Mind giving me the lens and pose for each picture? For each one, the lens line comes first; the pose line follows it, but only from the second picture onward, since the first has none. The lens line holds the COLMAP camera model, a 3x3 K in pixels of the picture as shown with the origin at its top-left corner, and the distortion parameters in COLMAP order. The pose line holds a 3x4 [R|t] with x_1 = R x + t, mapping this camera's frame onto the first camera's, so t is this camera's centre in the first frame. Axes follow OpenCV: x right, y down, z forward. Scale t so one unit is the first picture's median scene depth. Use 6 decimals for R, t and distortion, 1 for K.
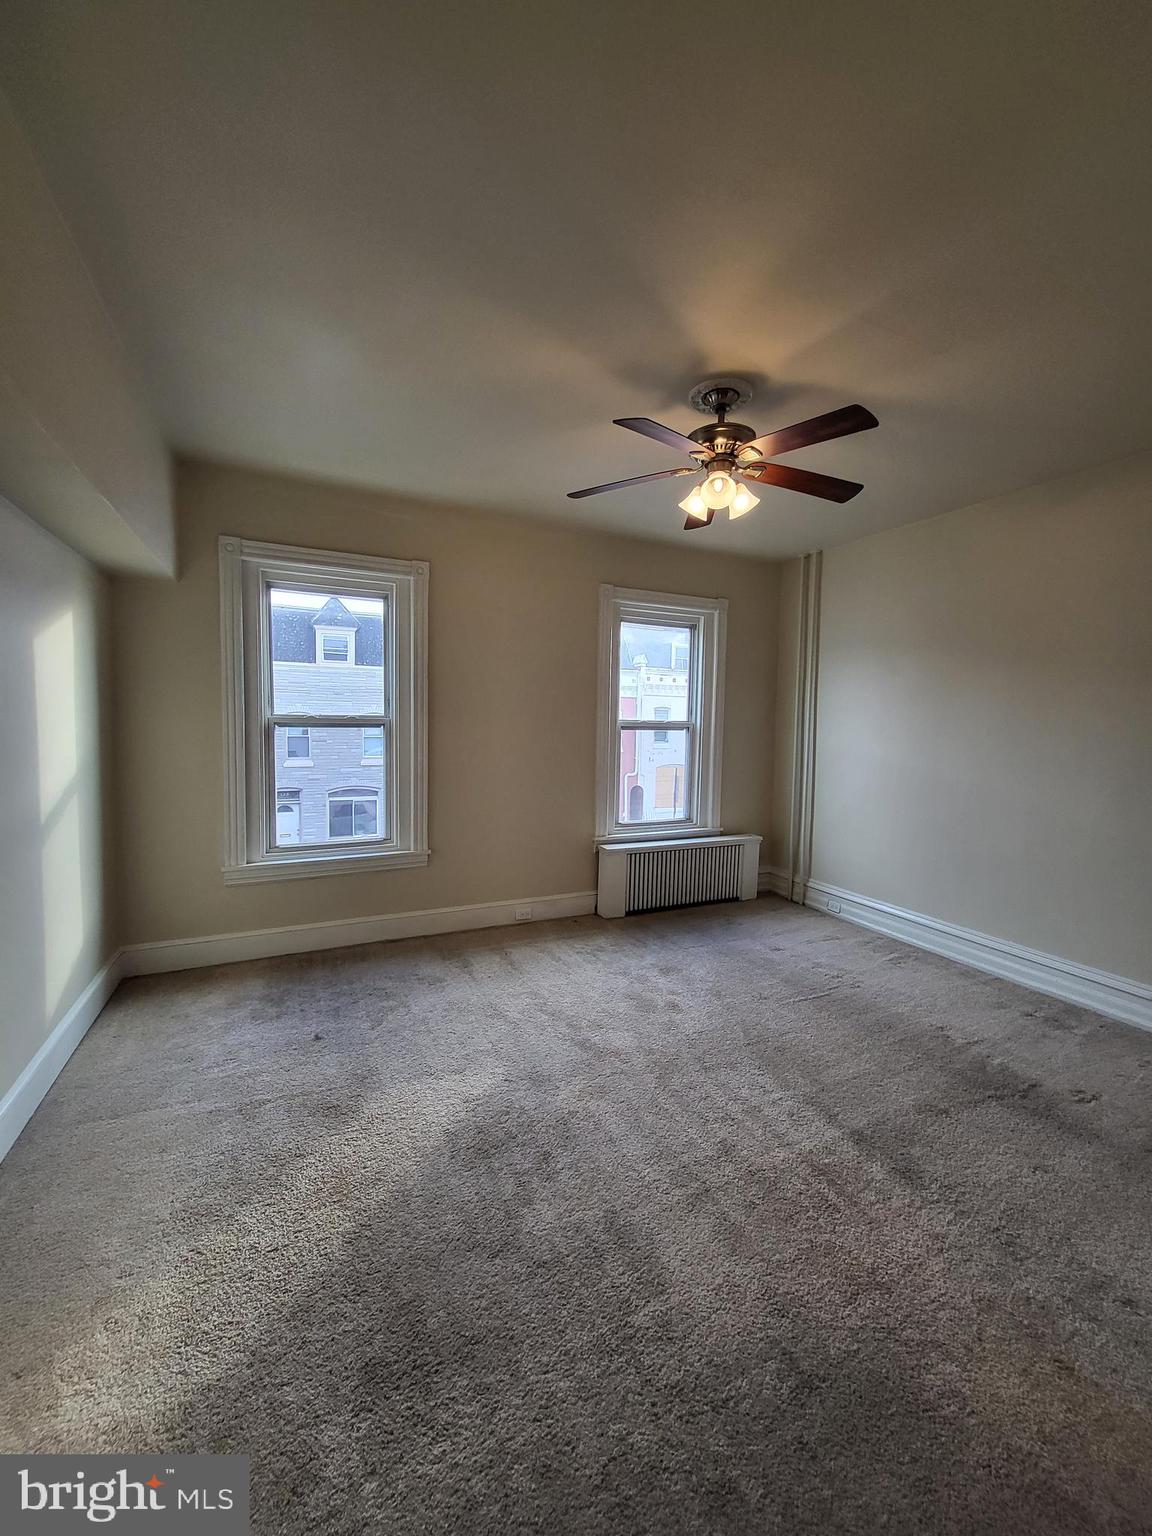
lens RADIAL K [[615.6, 0, 583.2], [0, 615.6, 759.0], [0, 0, 1]] dist [0.002541, -0.001682]
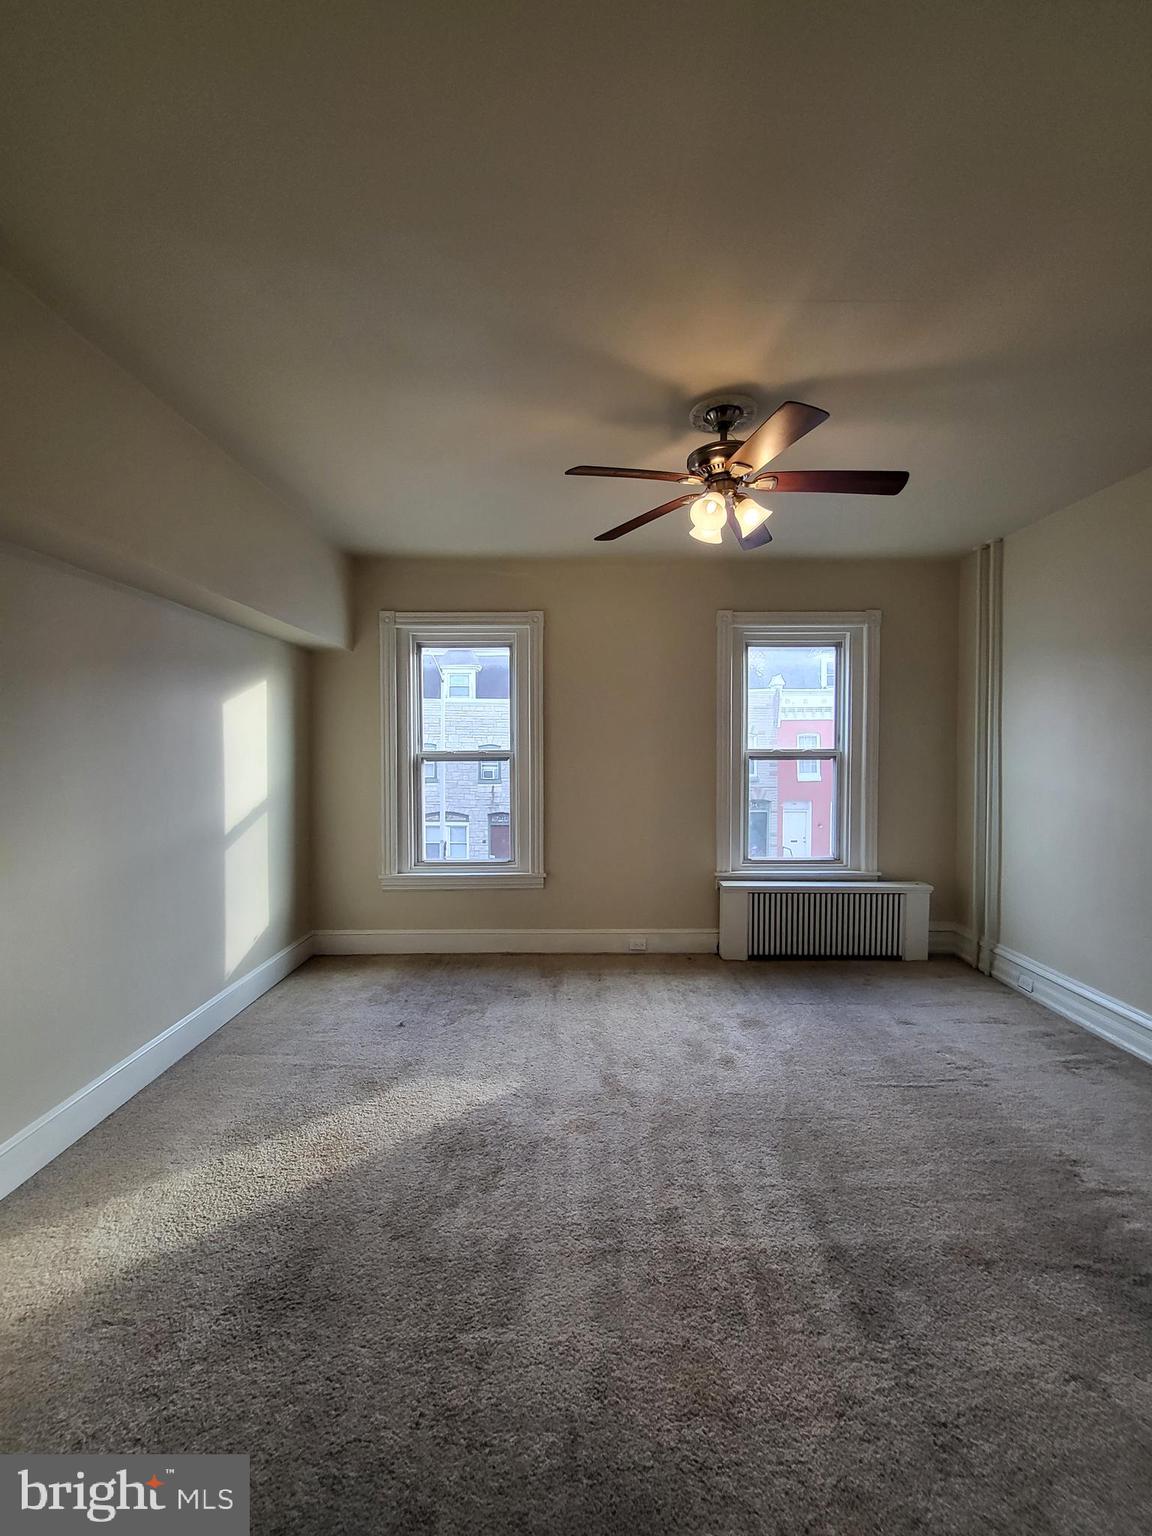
lens RADIAL K [[613.4, 0, 572.4], [0, 613.4, 756.8], [0, 0, 1]] dist [0.001140, -0.001596]
pose [[0.901815, -0.012430, -0.431945, 0.302182], [-0.009322, 0.998794, -0.048205, -0.005925], [0.432023, 0.047498, 0.900611, 0.046613]]
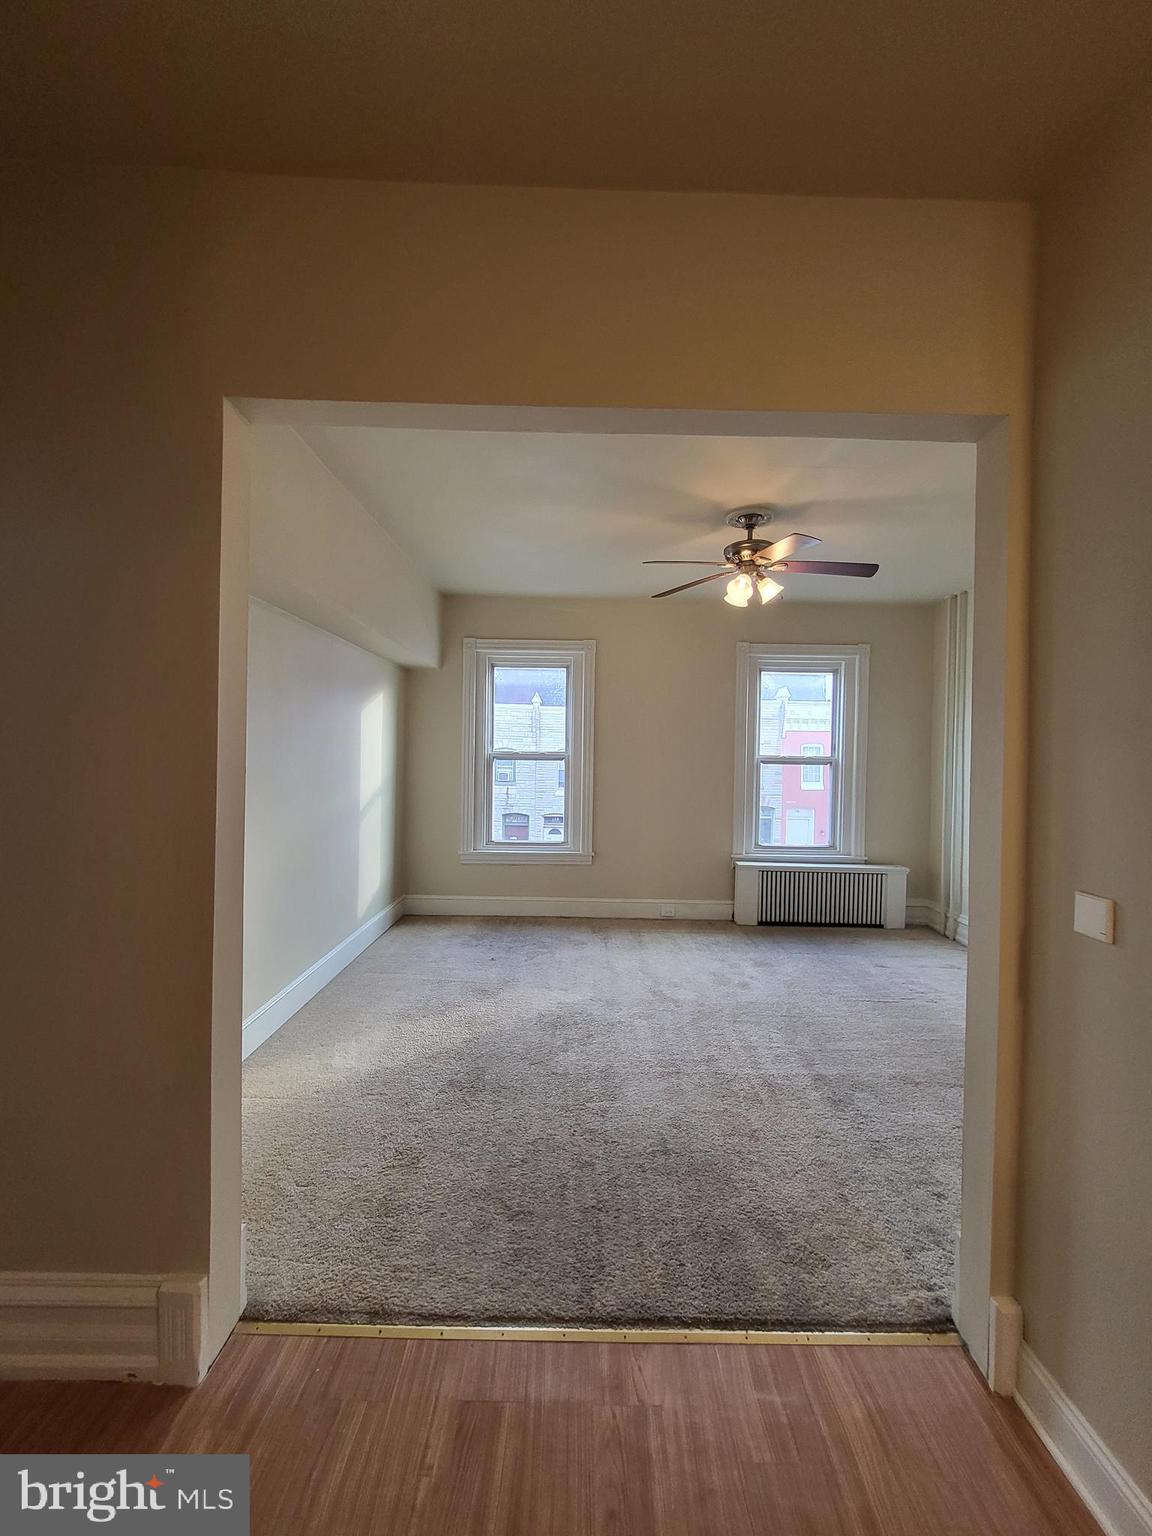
lens RADIAL K [[613.0, 0, 568.6], [0, 613.0, 752.9], [0, 0, 1]] dist [0.009200, -0.000053]
pose [[0.896255, -0.001635, -0.443536, 0.337544], [-0.029163, 0.997612, -0.062609, 0.020895], [0.442580, 0.069048, 0.894067, -0.261693]]
